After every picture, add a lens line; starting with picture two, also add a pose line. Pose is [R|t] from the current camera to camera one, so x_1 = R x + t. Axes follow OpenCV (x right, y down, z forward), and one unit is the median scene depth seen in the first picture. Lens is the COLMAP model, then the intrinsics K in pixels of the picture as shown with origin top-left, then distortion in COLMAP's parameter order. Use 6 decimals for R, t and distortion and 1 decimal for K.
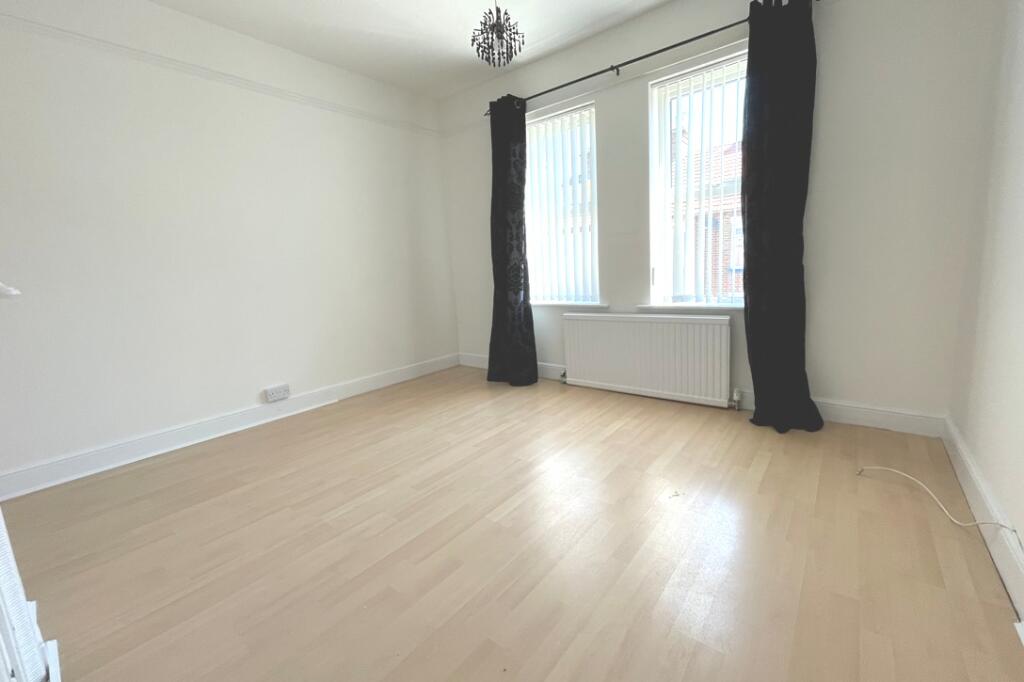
lens RADIAL K [[420.1, 0, 510.5], [0, 420.1, 340.0], [0, 0, 1]] dist [-0.000911, -0.000052]
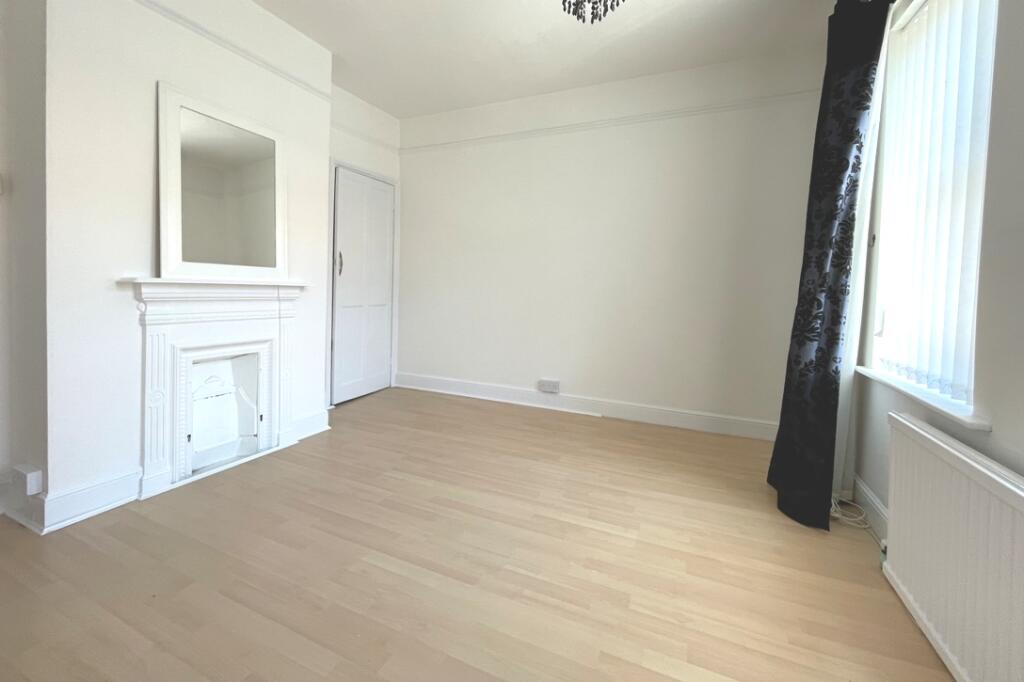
lens RADIAL K [[420.1, 0, 498.4], [0, 420.1, 301.4], [0, 0, 1]] dist [-0.000911, -0.000052]
pose [[0.235922, 0.097891, -0.966829, 0.510452], [-0.197383, 0.979001, 0.050959, -0.134181], [0.951515, 0.178813, 0.250290, 0.557148]]
